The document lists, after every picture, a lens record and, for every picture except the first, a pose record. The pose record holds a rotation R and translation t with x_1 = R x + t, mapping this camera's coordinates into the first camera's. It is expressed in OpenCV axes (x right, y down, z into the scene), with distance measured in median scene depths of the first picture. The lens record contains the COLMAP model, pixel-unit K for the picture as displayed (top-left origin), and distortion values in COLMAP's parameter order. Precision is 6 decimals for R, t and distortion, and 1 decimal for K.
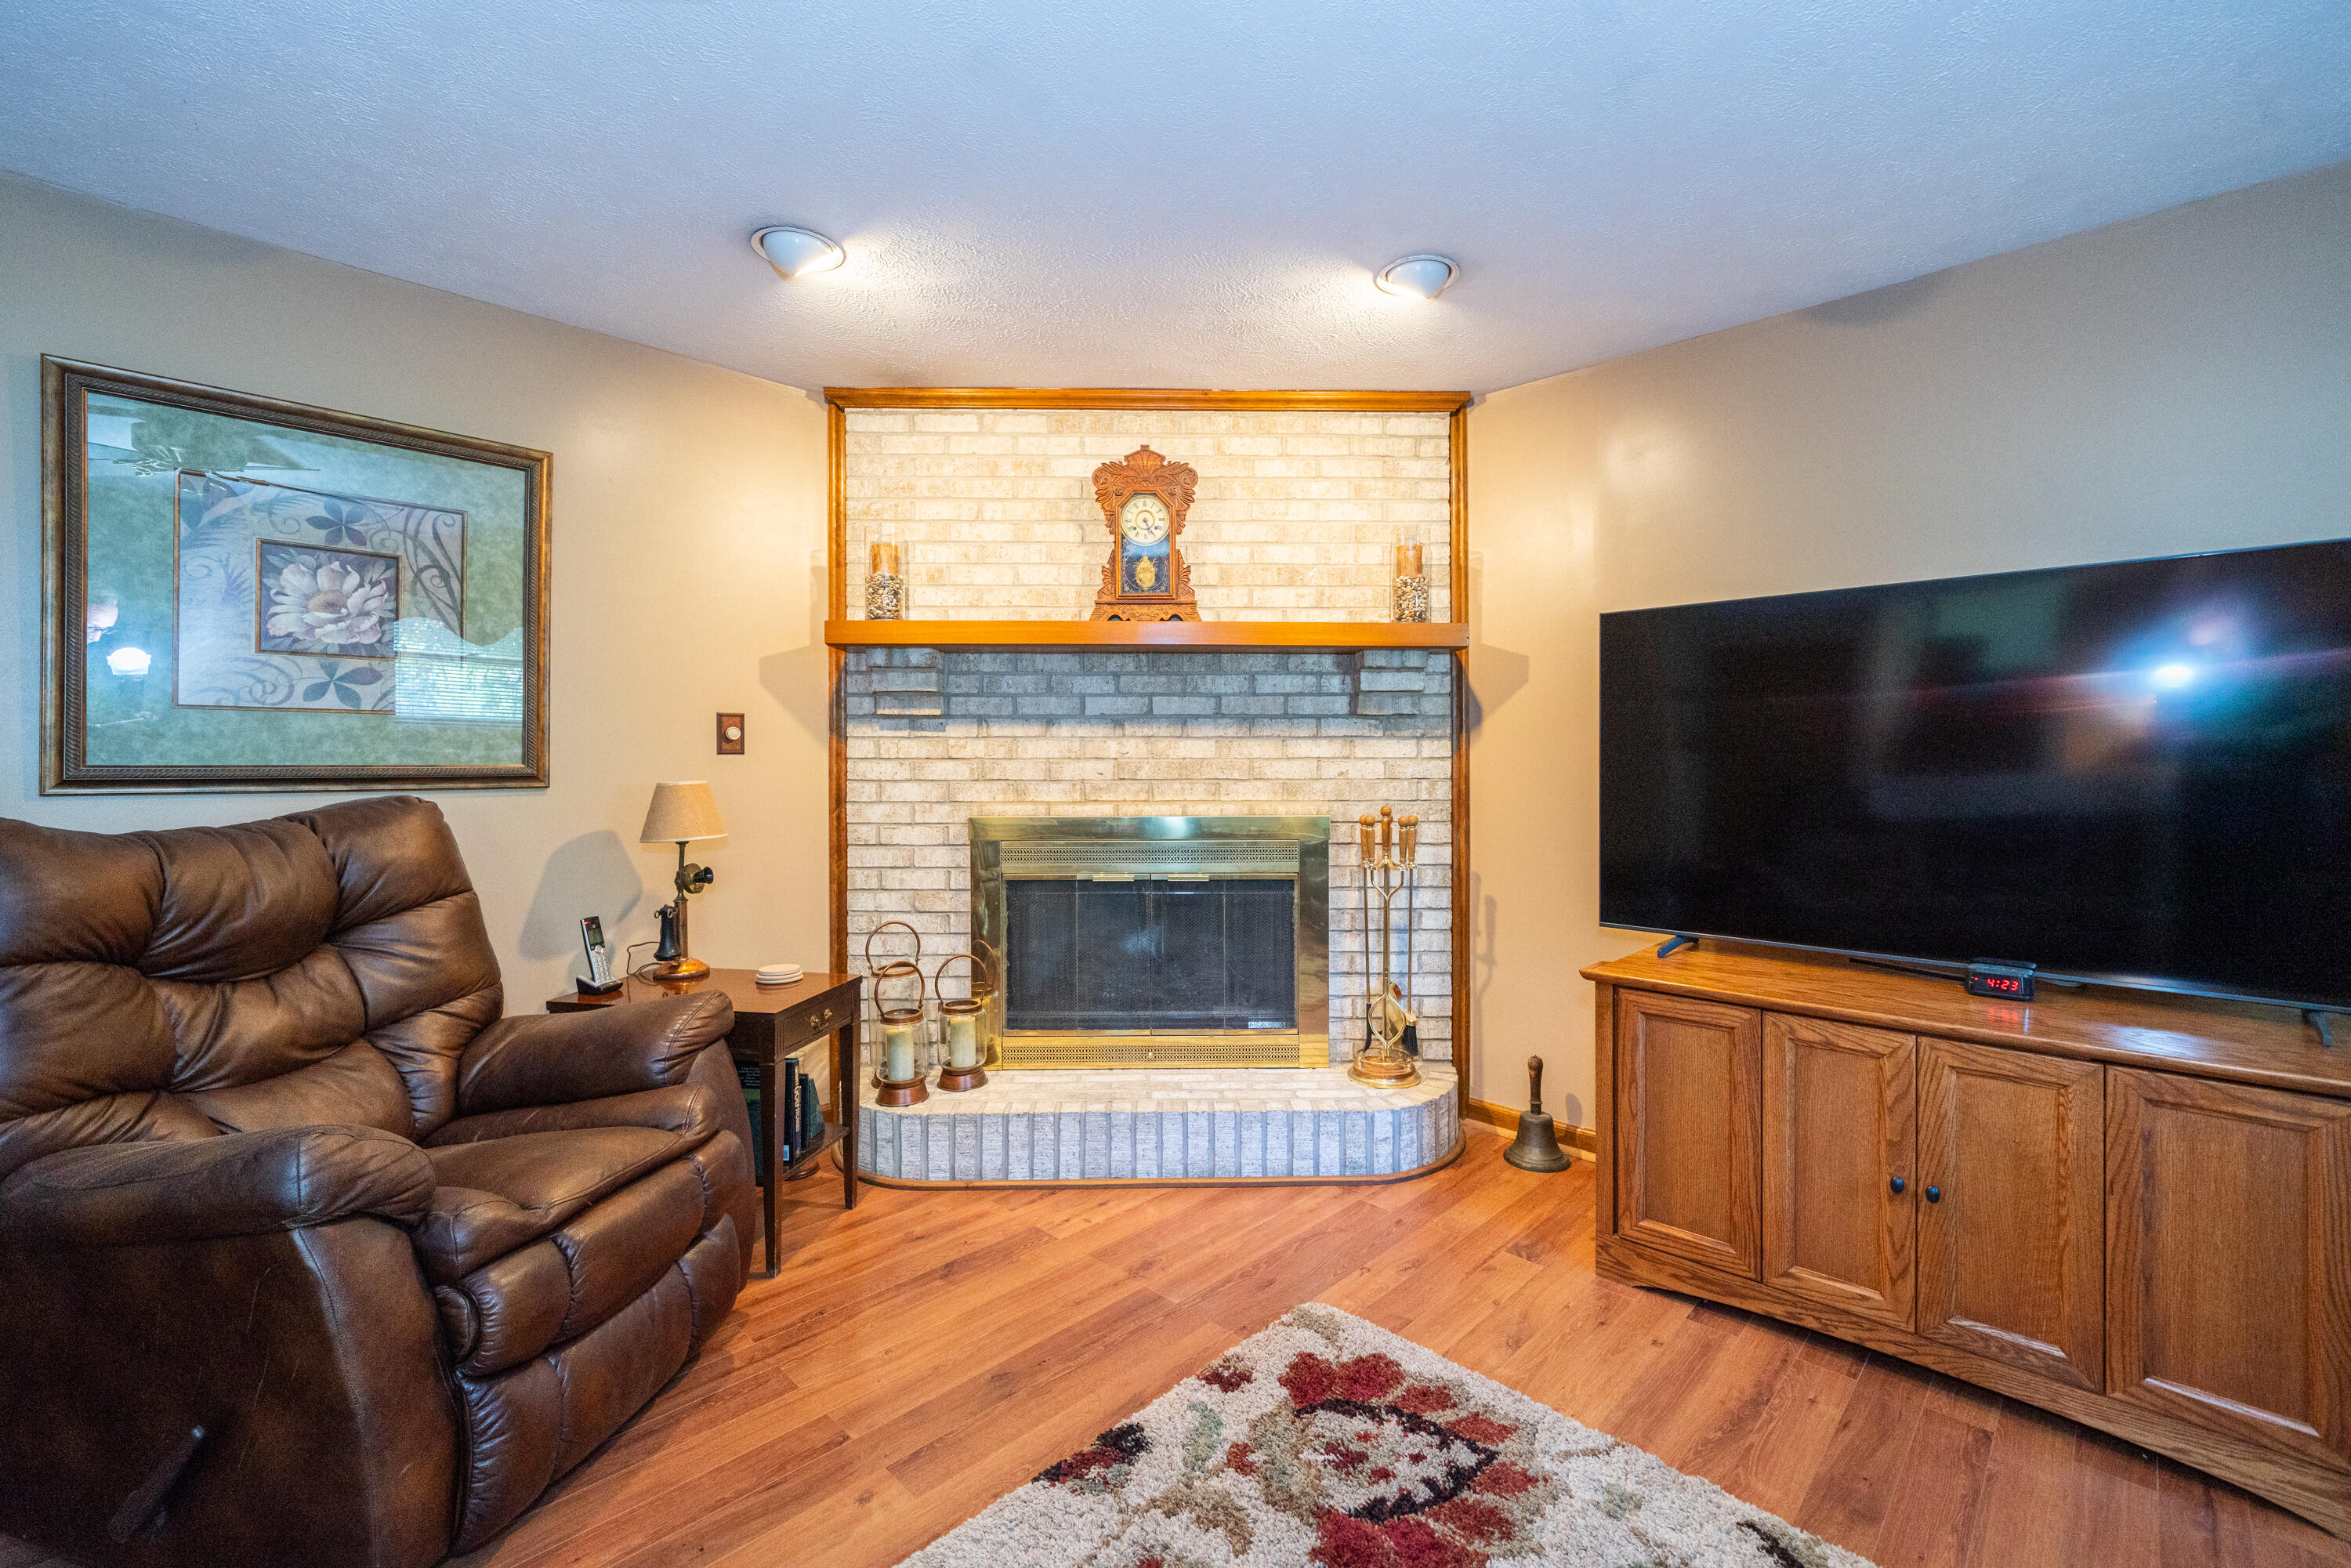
lens RADIAL K [[982.6, 0, 1179.6], [0, 982.6, 761.5], [0, 0, 1]] dist [-0.009777, -0.000206]
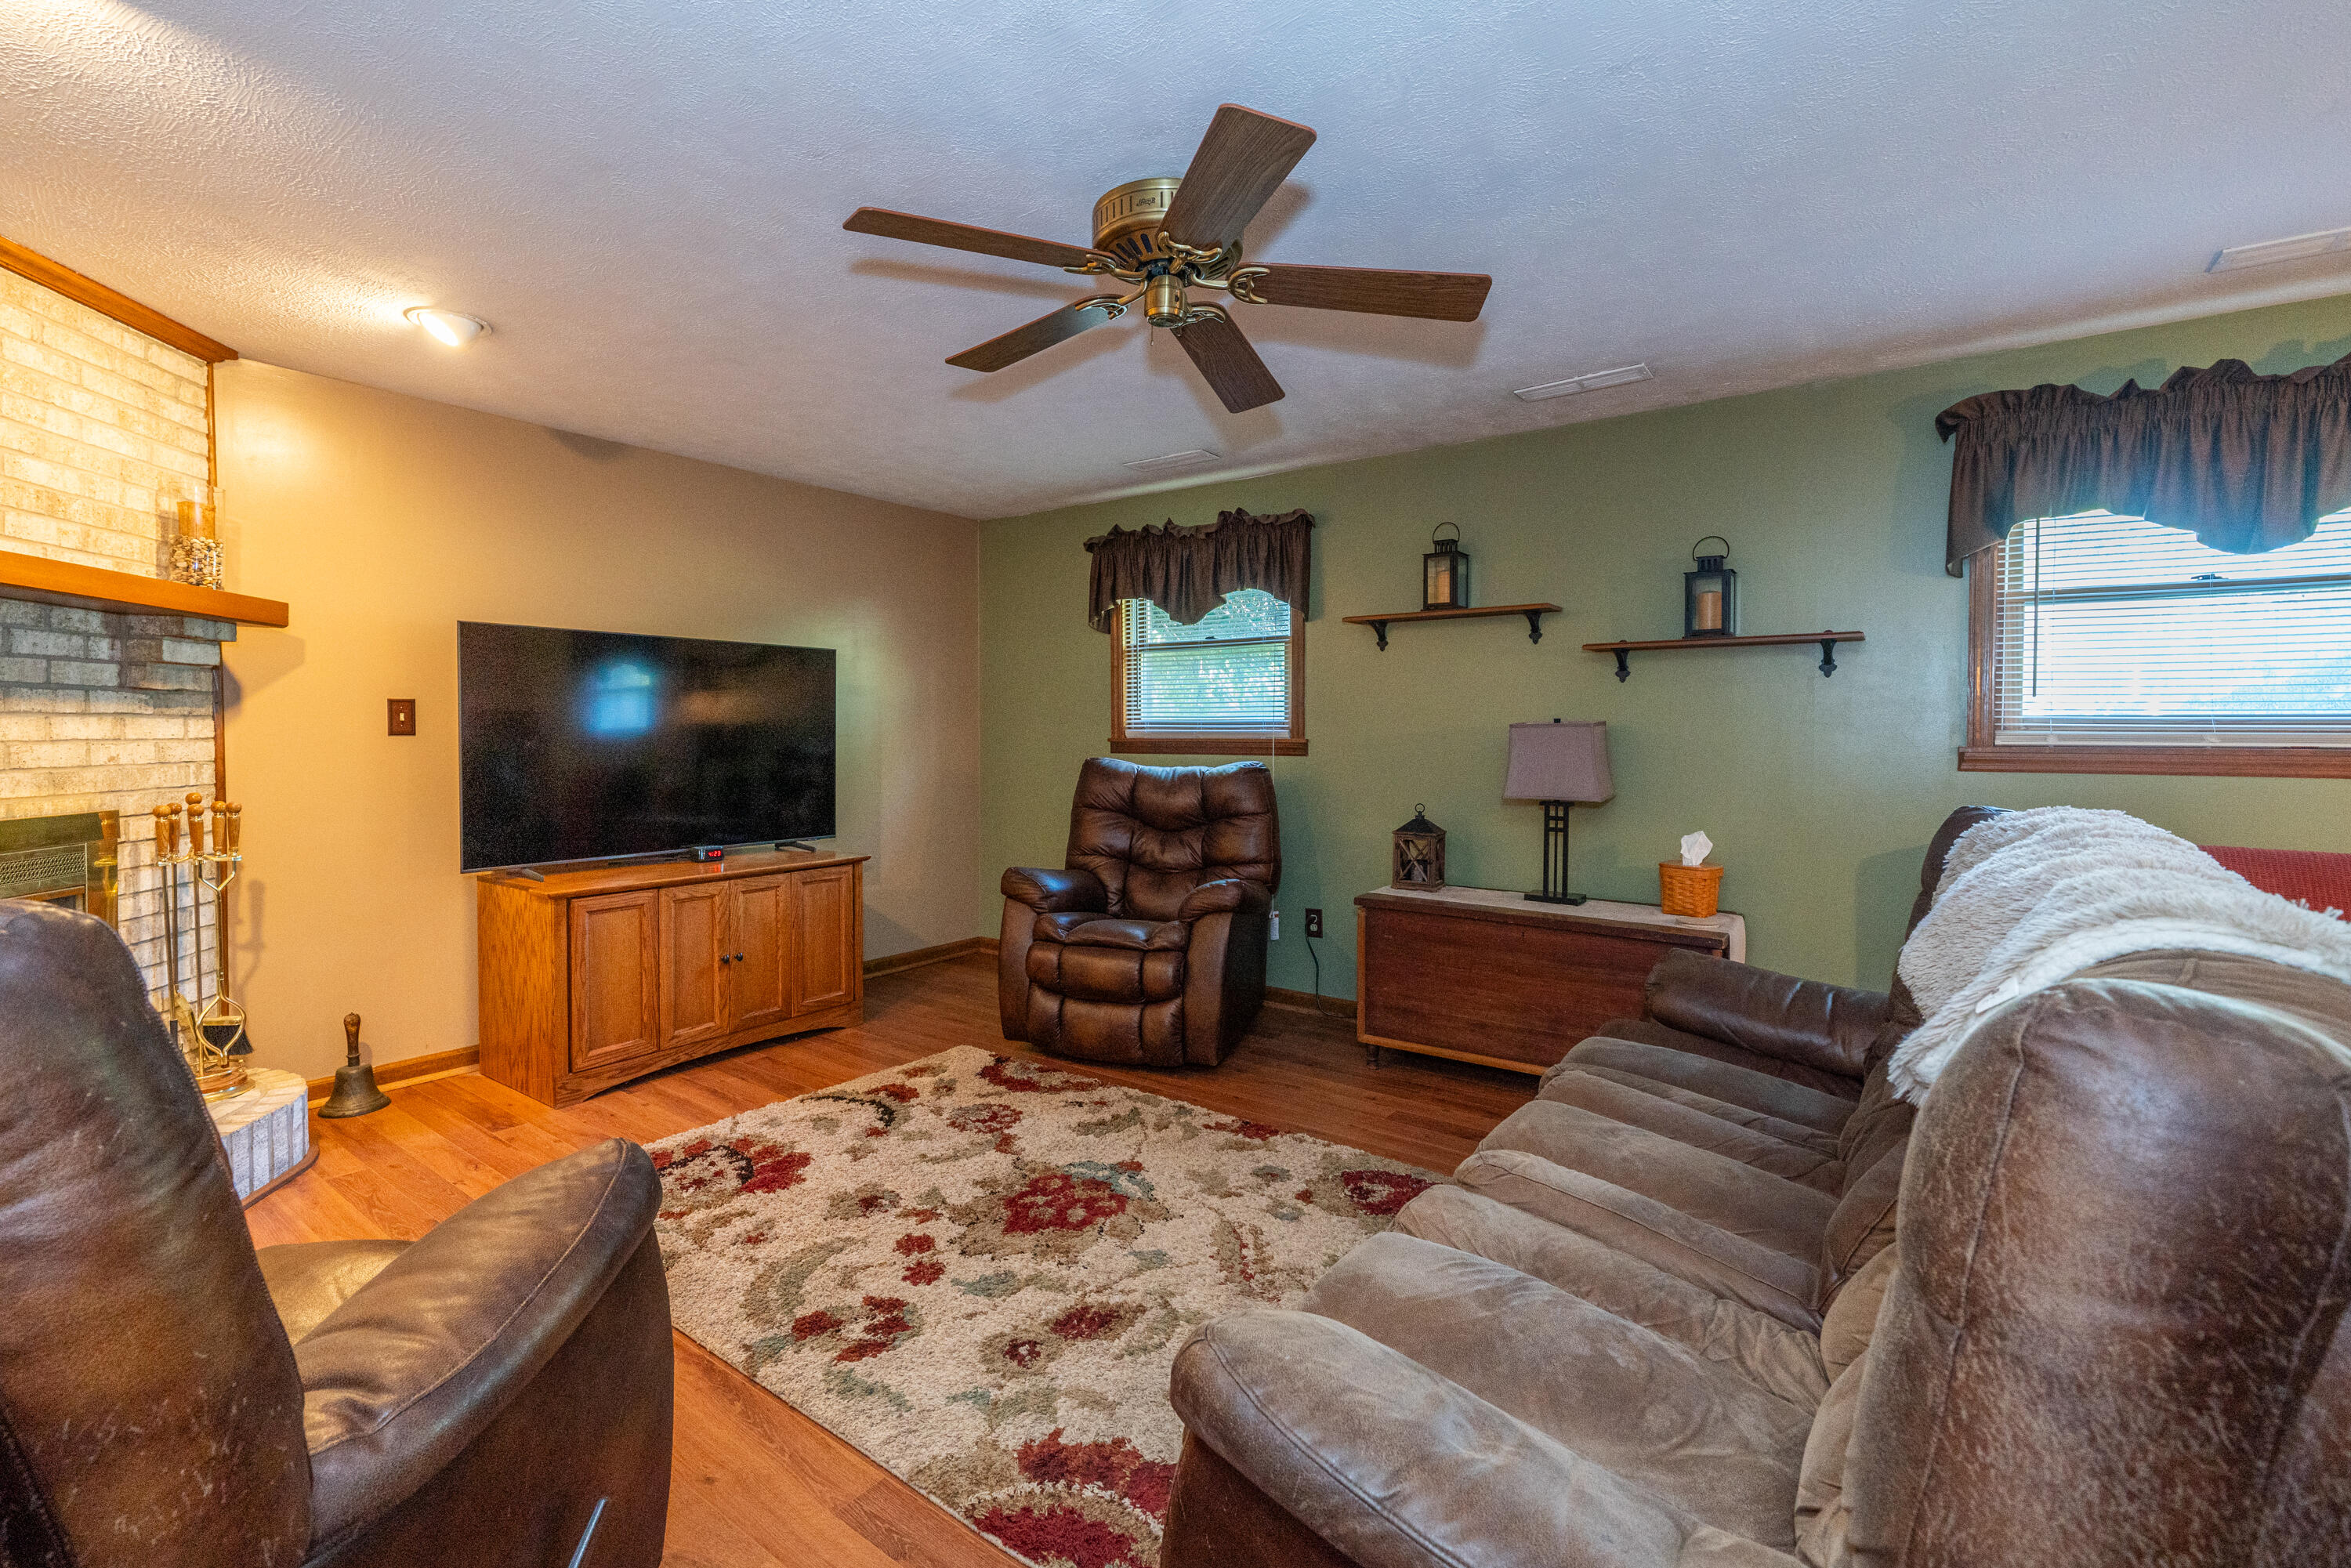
lens RADIAL K [[982.6, 0, 1179.6], [0, 982.6, 761.5], [0, 0, 1]] dist [-0.009777, -0.000206]
pose [[-0.151999, -0.031162, 0.987889, -0.777308], [-0.000086, 0.999503, 0.031515, -0.011014], [-0.988381, 0.004705, -0.151927, 0.241549]]
